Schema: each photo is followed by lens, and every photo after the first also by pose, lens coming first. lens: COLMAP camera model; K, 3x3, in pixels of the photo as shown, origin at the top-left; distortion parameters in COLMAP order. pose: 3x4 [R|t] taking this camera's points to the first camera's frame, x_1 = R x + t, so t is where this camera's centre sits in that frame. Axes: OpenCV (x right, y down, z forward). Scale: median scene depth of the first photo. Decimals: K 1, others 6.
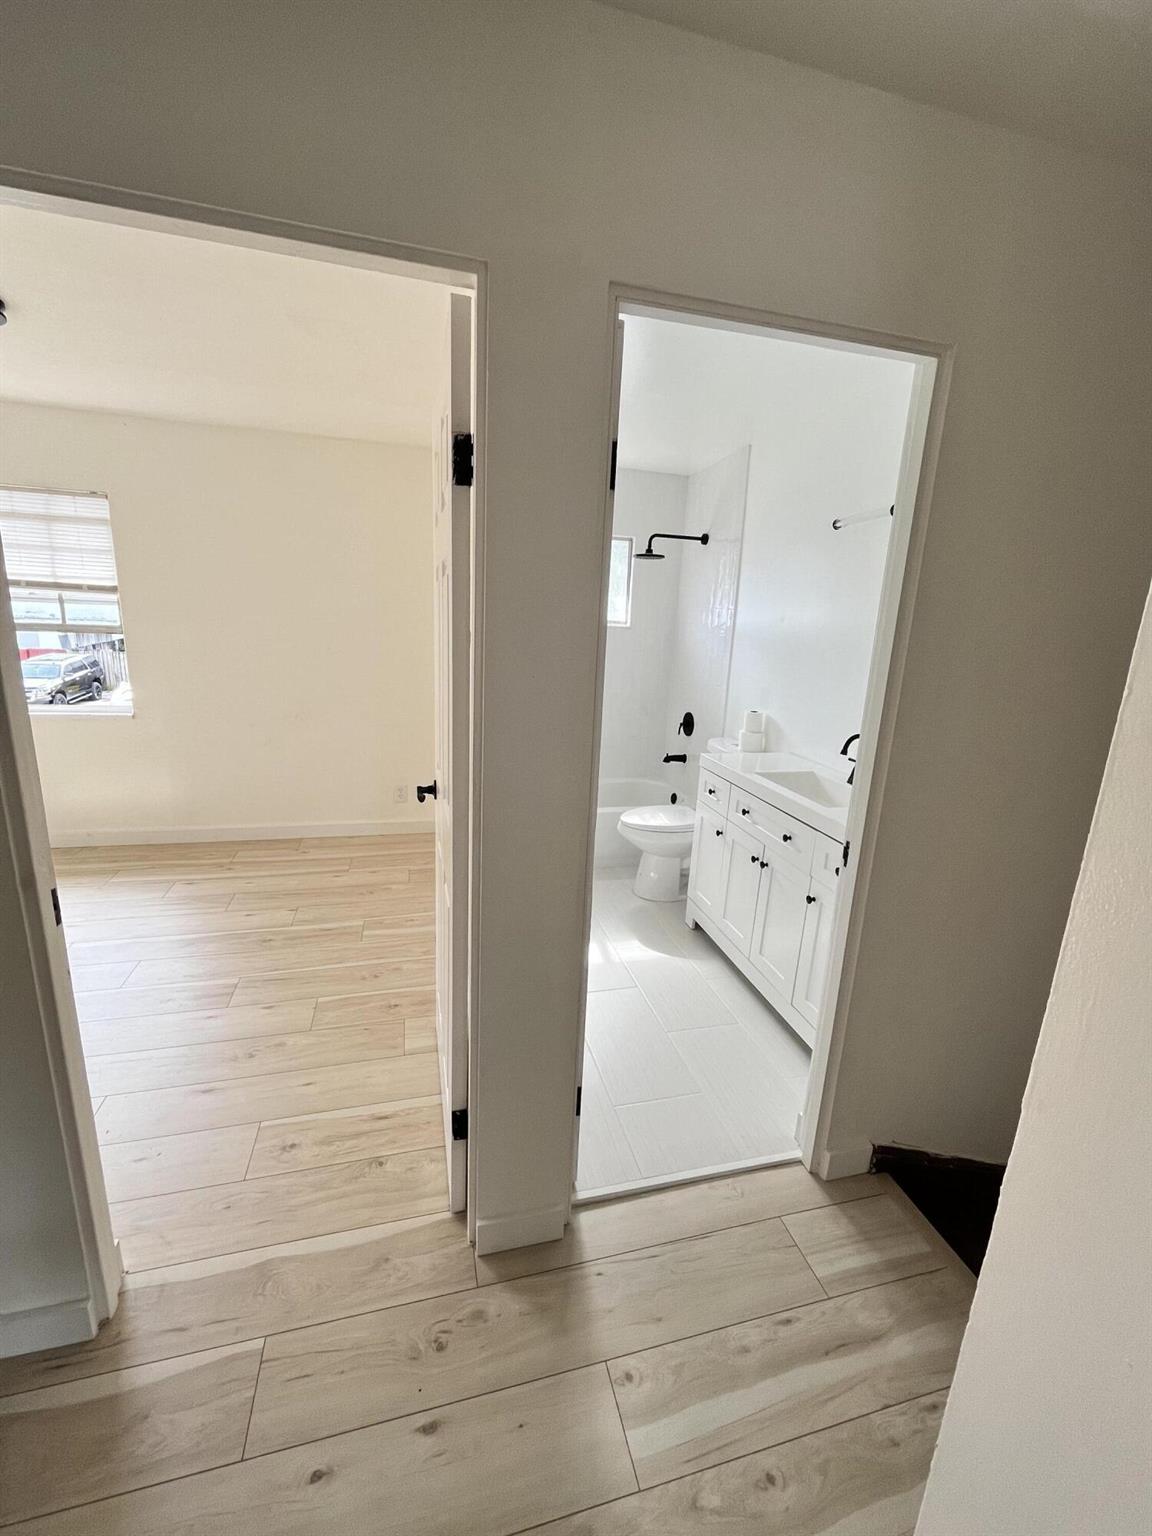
lens RADIAL K [[623.4, 0, 577.0], [0, 623.4, 762.5], [0, 0, 1]] dist [-0.004539, 0.000182]
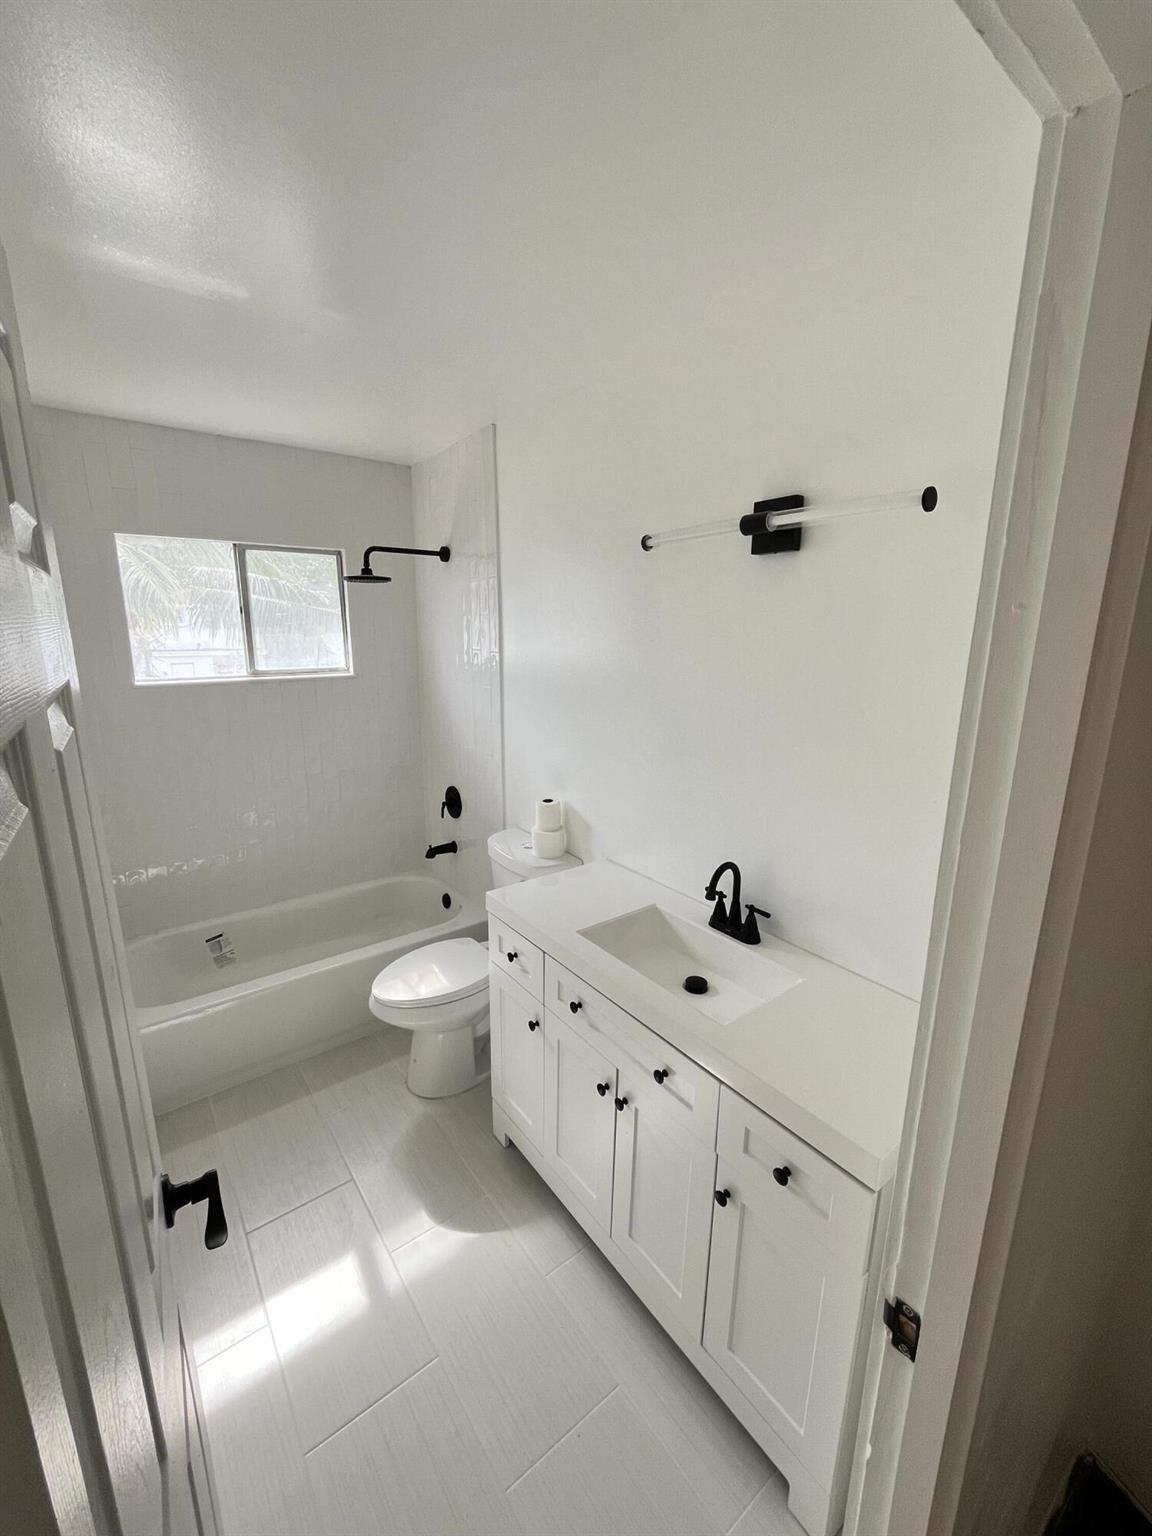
lens RADIAL K [[623.4, 0, 572.8], [0, 623.4, 761.7], [0, 0, 1]] dist [-0.004539, 0.000182]
pose [[0.921933, -0.123509, 0.367130, 0.053560], [0.123944, 0.992034, 0.022490, -0.134587], [-0.366984, 0.024769, 0.929898, 0.320427]]
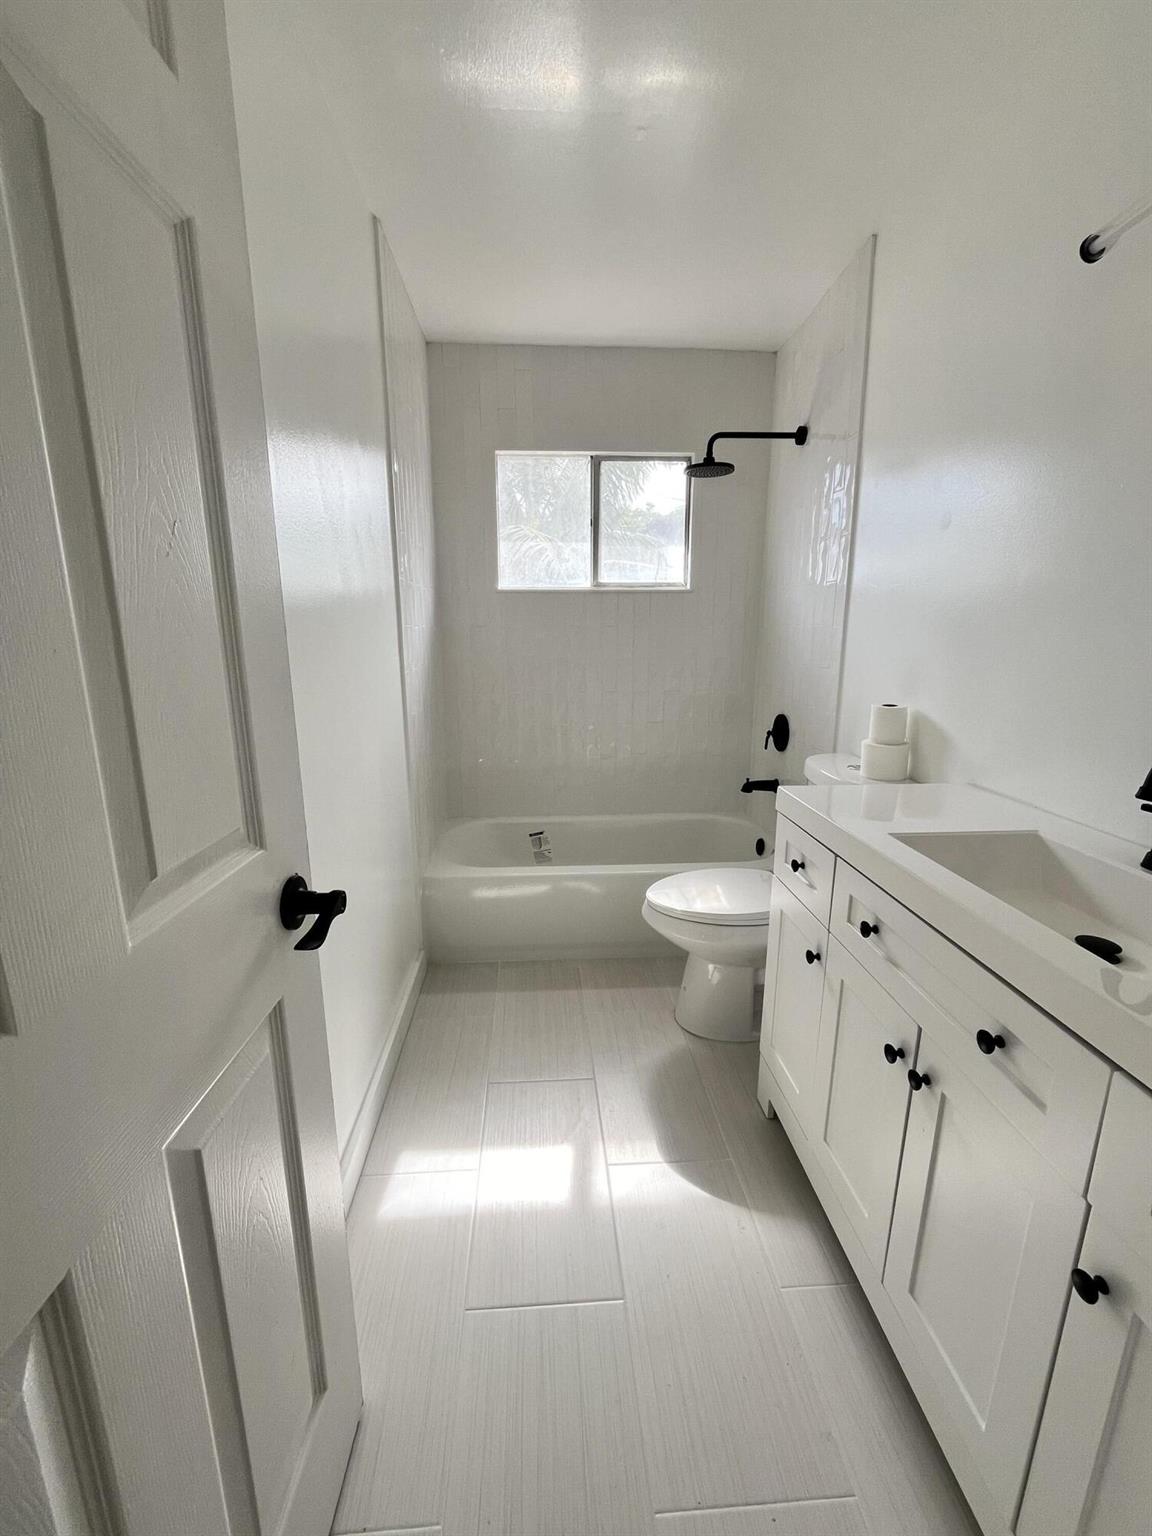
lens RADIAL K [[623.4, 0, 574.8], [0, 623.4, 761.7], [0, 0, 1]] dist [-0.004539, 0.000182]
pose [[0.980661, -0.005539, -0.195638, 0.119288], [0.000524, 0.999670, -0.025678, -0.018883], [0.195716, 0.025079, 0.980340, 0.410950]]
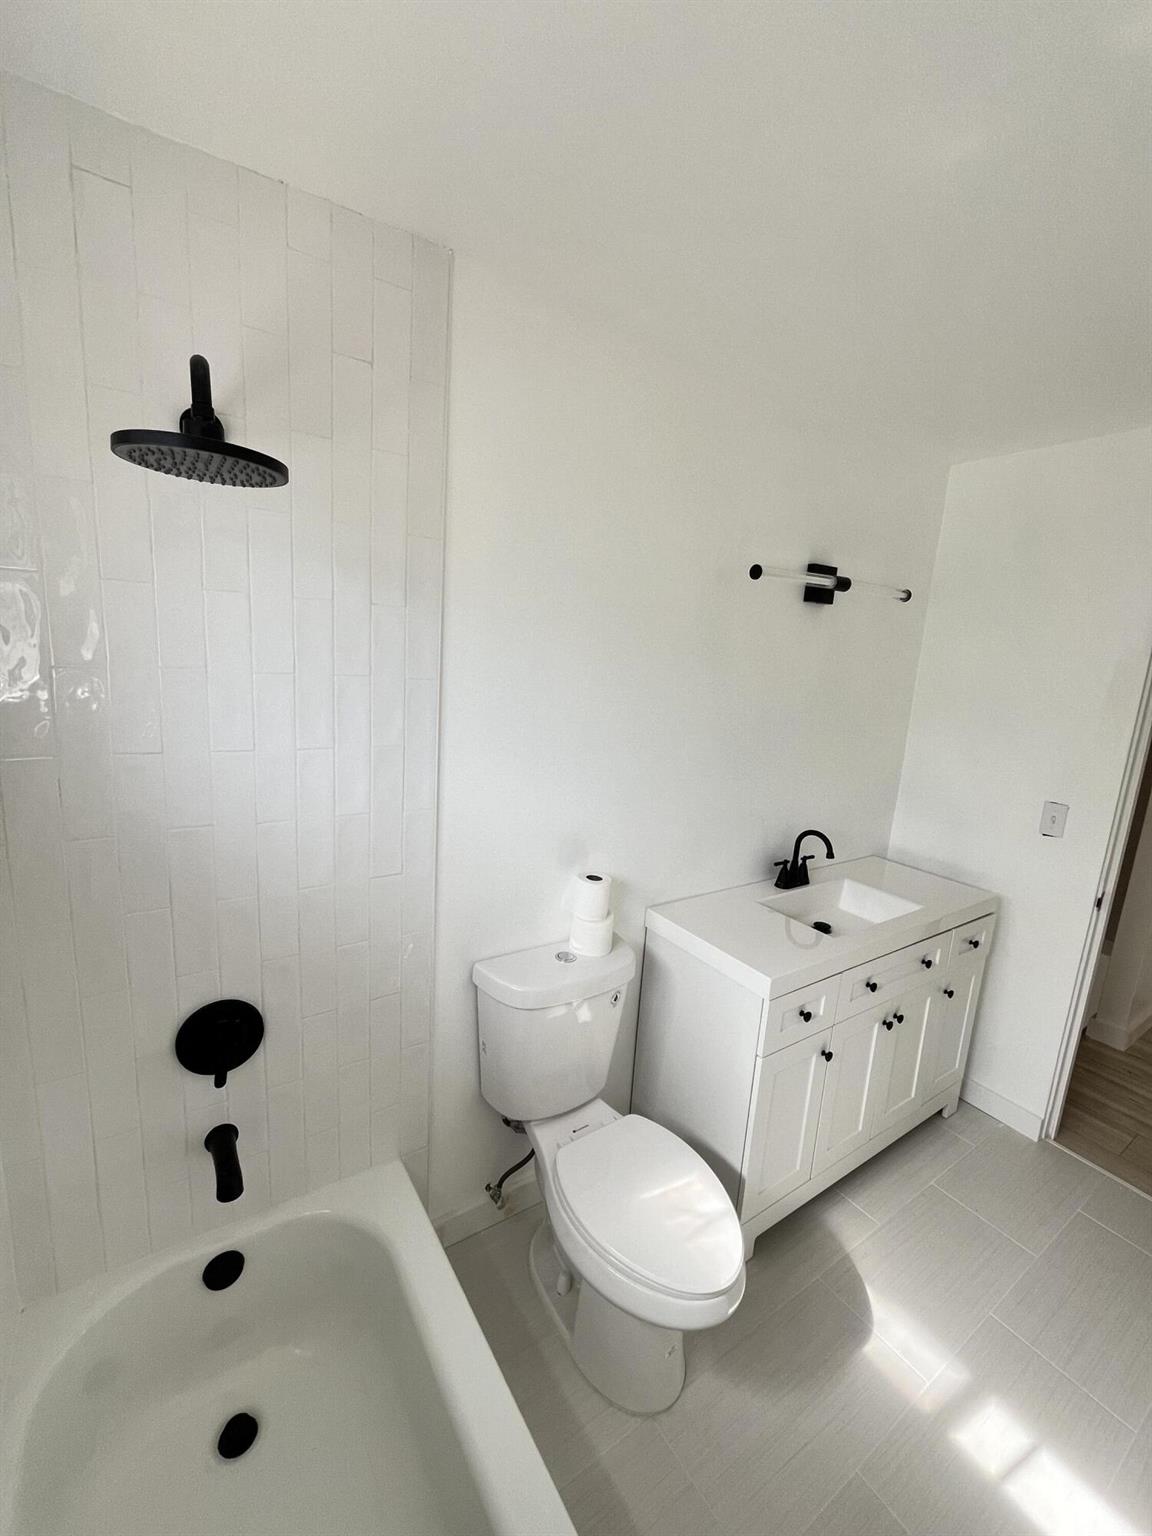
lens RADIAL K [[623.4, 0, 572.3], [0, 623.4, 767.1], [0, 0, 1]] dist [-0.004539, 0.000182]
pose [[-0.325113, -0.236973, 0.915503, -0.161246], [0.136580, 0.946178, 0.293415, -0.315963], [-0.935760, 0.220432, -0.275249, 1.116196]]
